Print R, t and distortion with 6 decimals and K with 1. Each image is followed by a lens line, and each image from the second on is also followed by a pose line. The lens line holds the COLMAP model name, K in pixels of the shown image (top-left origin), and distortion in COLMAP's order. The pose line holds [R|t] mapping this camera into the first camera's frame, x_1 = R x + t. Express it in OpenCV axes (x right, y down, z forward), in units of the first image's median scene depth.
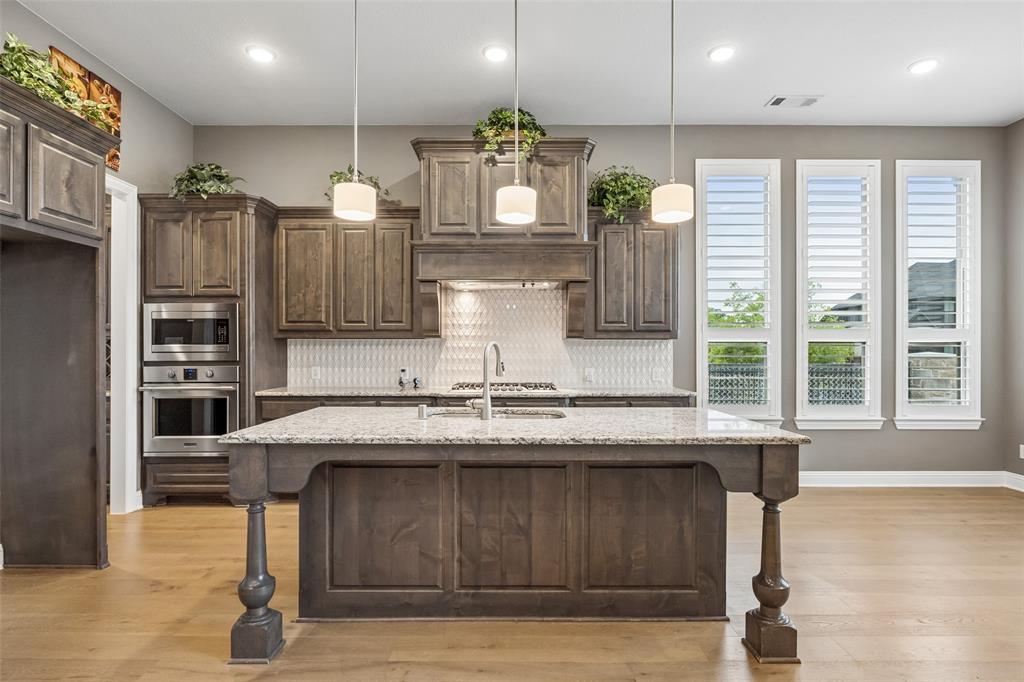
lens RADIAL K [[531.1, 0, 509.4], [0, 531.1, 354.5], [0, 0, 1]] dist [-0.004069, -0.001003]
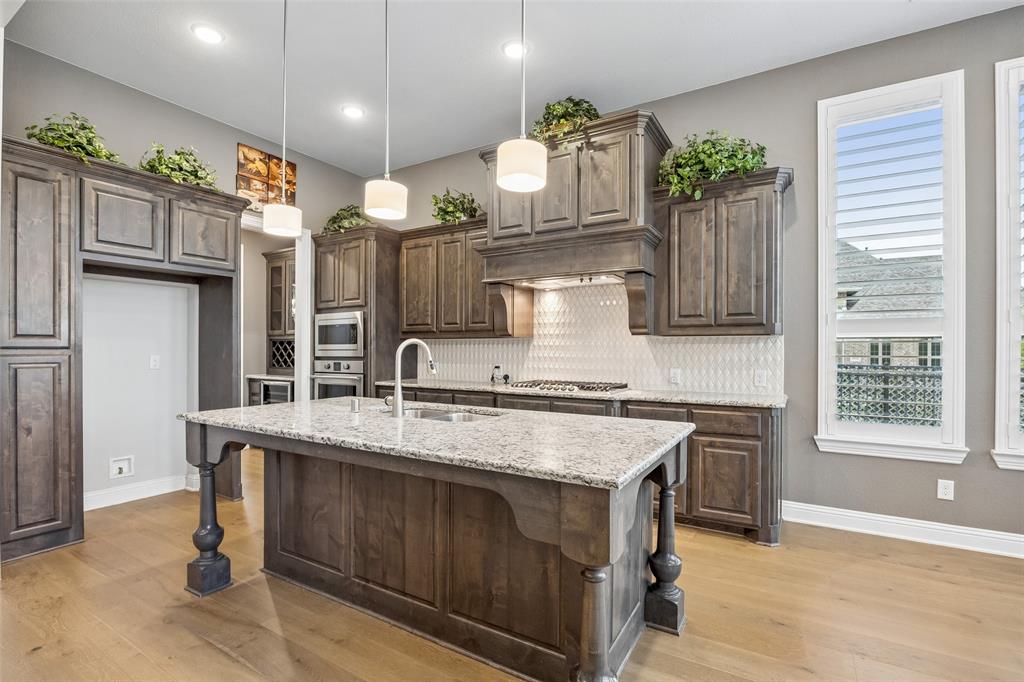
lens RADIAL K [[474.9, 0, 510.6], [0, 474.9, 351.8], [0, 0, 1]] dist [-0.008754, 0.000165]
pose [[0.855096, 0.003686, -0.518457, 0.374070], [-0.004429, 0.999990, -0.000195, -0.001507], [0.518451, 0.002463, 0.855104, 0.209077]]
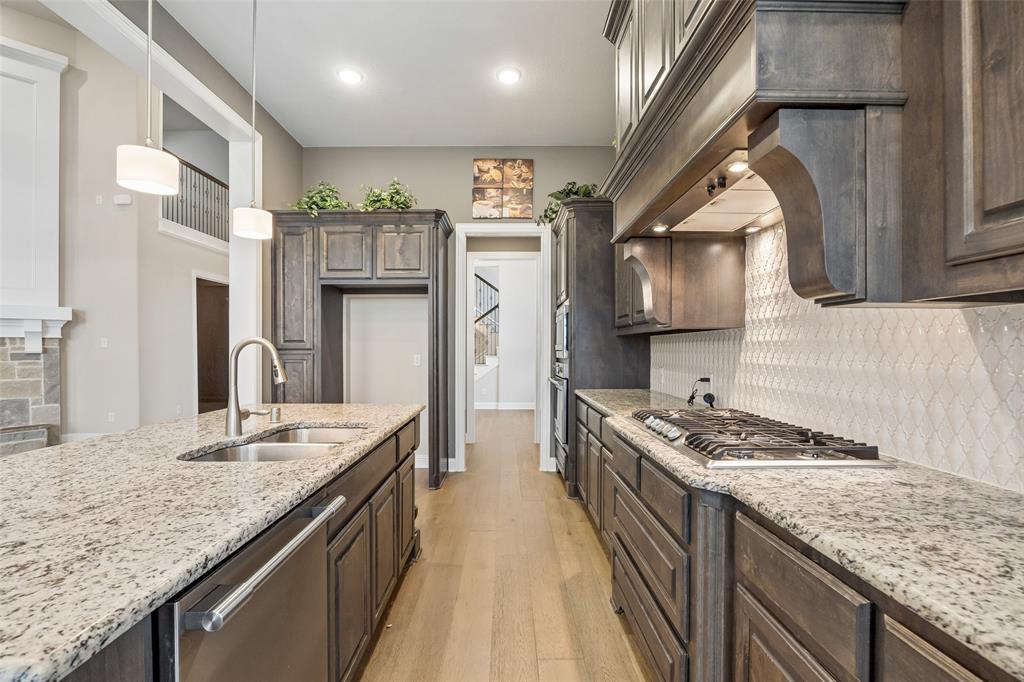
lens RADIAL K [[449.6, 0, 507.8], [0, 449.6, 351.4], [0, 0, 1]] dist [-0.017388, -0.000368]
pose [[0.007318, 0.003358, -0.999968, 0.388011], [-0.005551, 0.999979, 0.003317, -0.005704], [0.999958, 0.005527, 0.007337, 0.866322]]
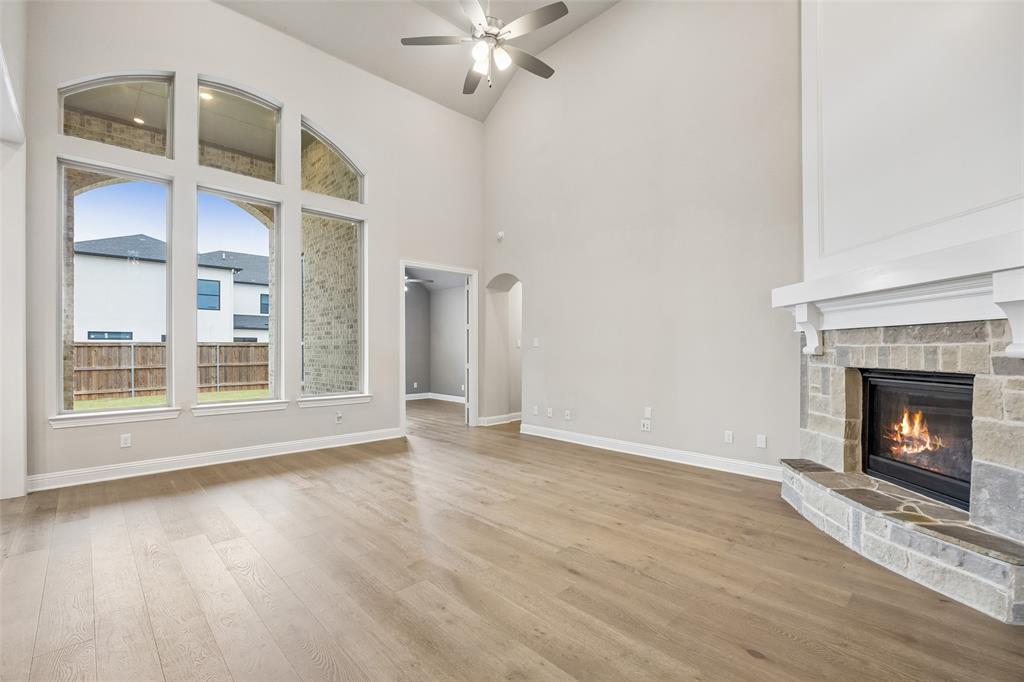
lens RADIAL K [[452.2, 0, 514.1], [0, 452.2, 350.2], [0, 0, 1]] dist [-0.008802, -0.000442]
pose [[-0.696867, -0.003012, 0.717194, -0.872399], [0.002956, 0.999971, 0.007071, -0.002119], [-0.717195, 0.007048, -0.696837, 0.241232]]
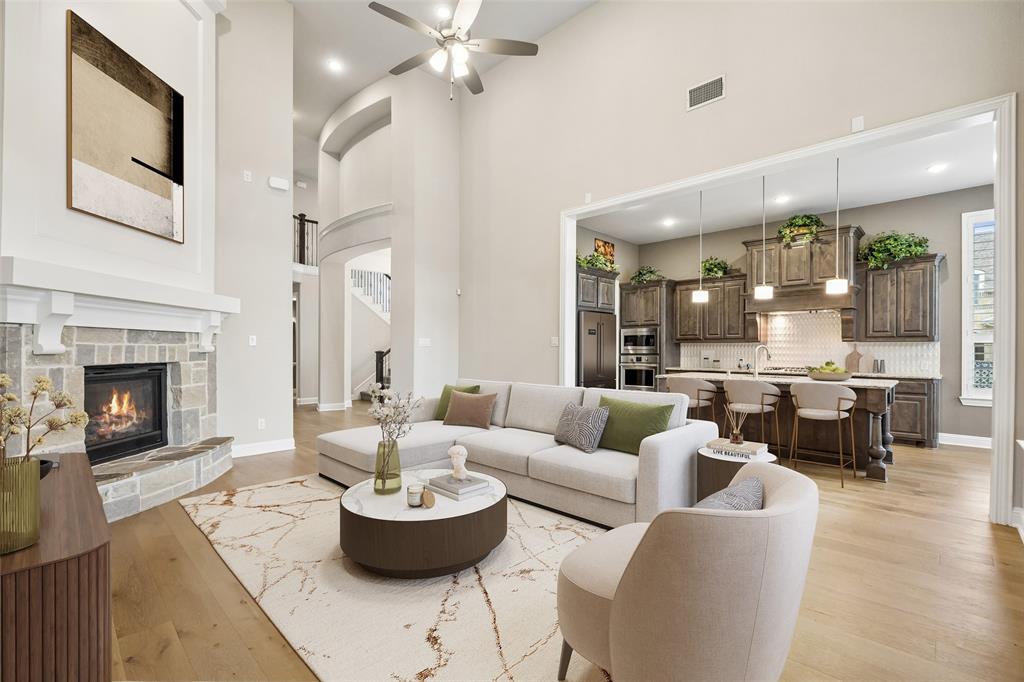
lens RADIAL K [[452.2, 0, 514.1], [0, 452.2, 350.2], [0, 0, 1]] dist [-0.008802, -0.000442]
pose [[0.719734, 0.003771, -0.694240, 0.369567], [-0.006370, 0.999979, -0.001173, 0.004295], [0.694221, 0.005267, 0.719743, -0.783755]]
